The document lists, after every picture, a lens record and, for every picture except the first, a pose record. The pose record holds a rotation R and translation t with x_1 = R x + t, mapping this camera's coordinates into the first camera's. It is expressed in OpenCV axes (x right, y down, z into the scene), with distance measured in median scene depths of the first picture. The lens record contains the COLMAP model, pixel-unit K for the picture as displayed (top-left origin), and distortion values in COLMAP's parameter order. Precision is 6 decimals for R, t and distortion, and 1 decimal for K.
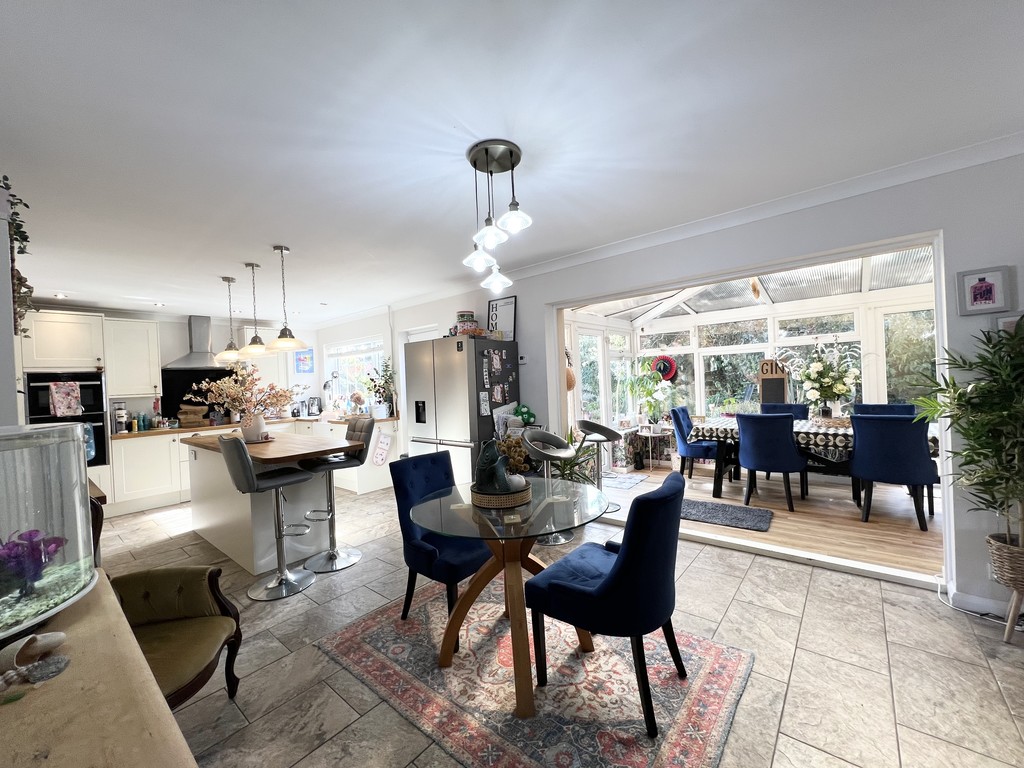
lens RADIAL K [[410.4, 0, 508.9], [0, 410.4, 382.7], [0, 0, 1]] dist [-0.000910, -0.000008]
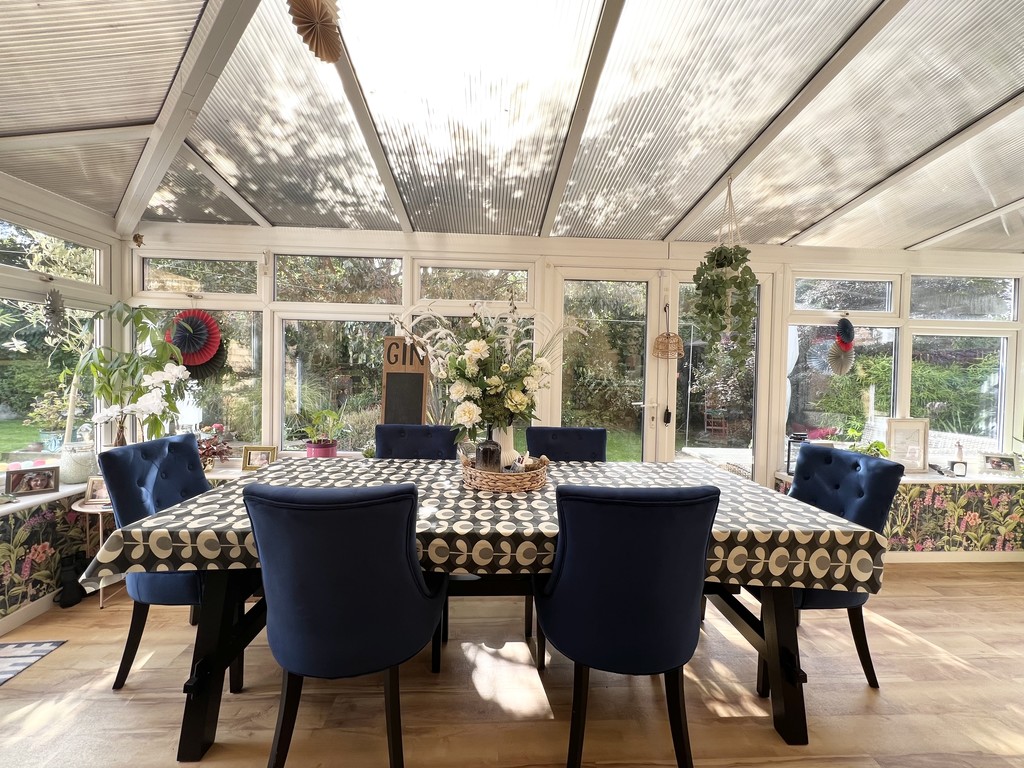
lens RADIAL K [[409.9, 0, 510.7], [0, 409.9, 382.5], [0, 0, 1]] dist [-0.001769, 0.000515]
pose [[0.726439, 0.040371, 0.686044, 0.473537], [-0.049208, 0.998766, -0.006668, -0.002360], [-0.685467, -0.028915, 0.727529, 0.651413]]
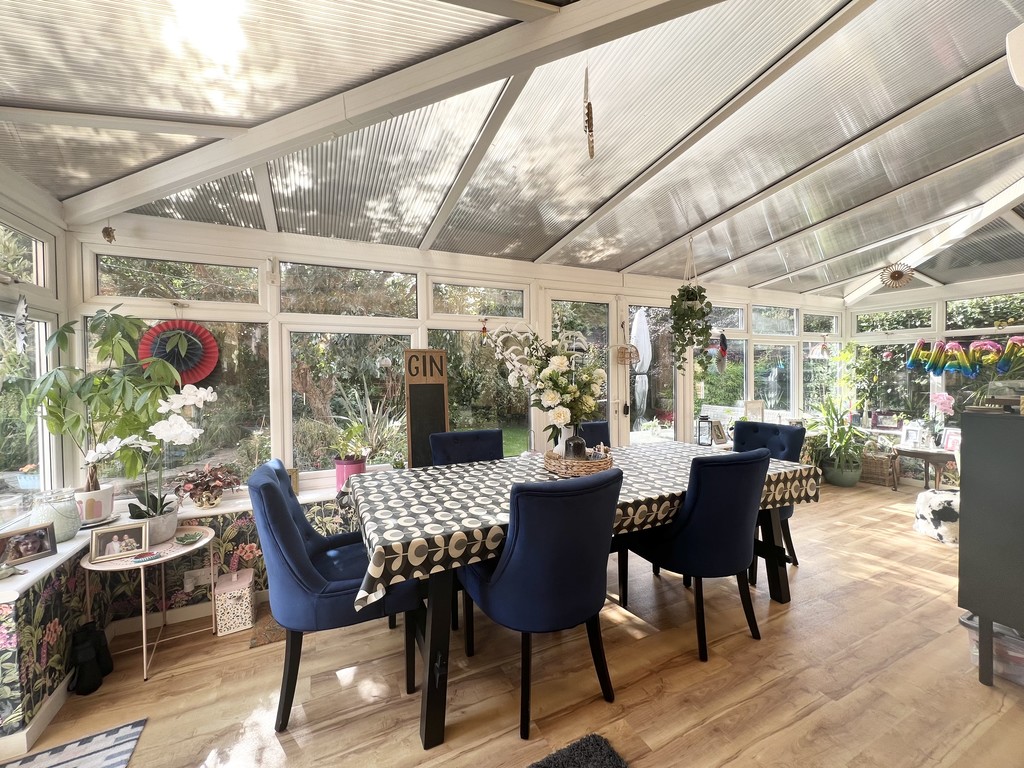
lens RADIAL K [[409.9, 0, 510.7], [0, 409.9, 382.5], [0, 0, 1]] dist [-0.001769, 0.000515]
pose [[0.410823, 0.018191, 0.911534, 0.234278], [-0.002026, 0.999817, -0.019040, -0.003433], [-0.911713, 0.005975, 0.410785, 0.831928]]
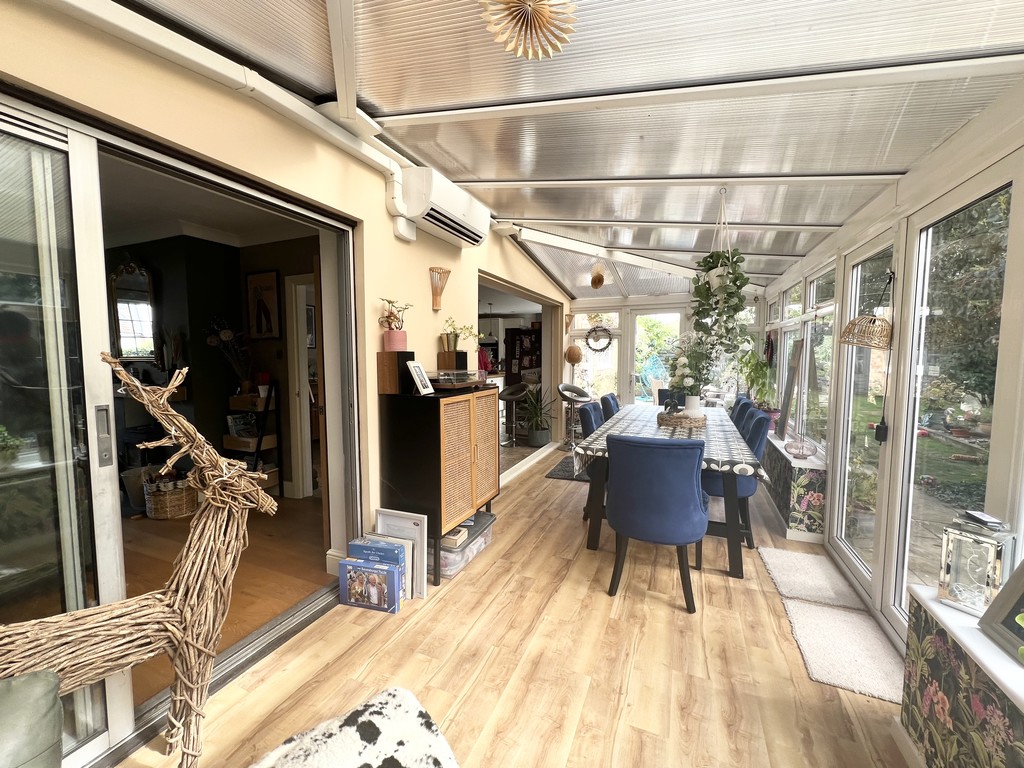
lens RADIAL K [[410.4, 0, 508.9], [0, 410.4, 382.7], [0, 0, 1]] dist [-0.000910, -0.000008]
pose [[0.287799, 0.115110, -0.950748, 1.458070], [-0.017221, 0.993212, 0.115038, -0.074025], [0.957536, -0.016735, 0.287828, 0.407126]]
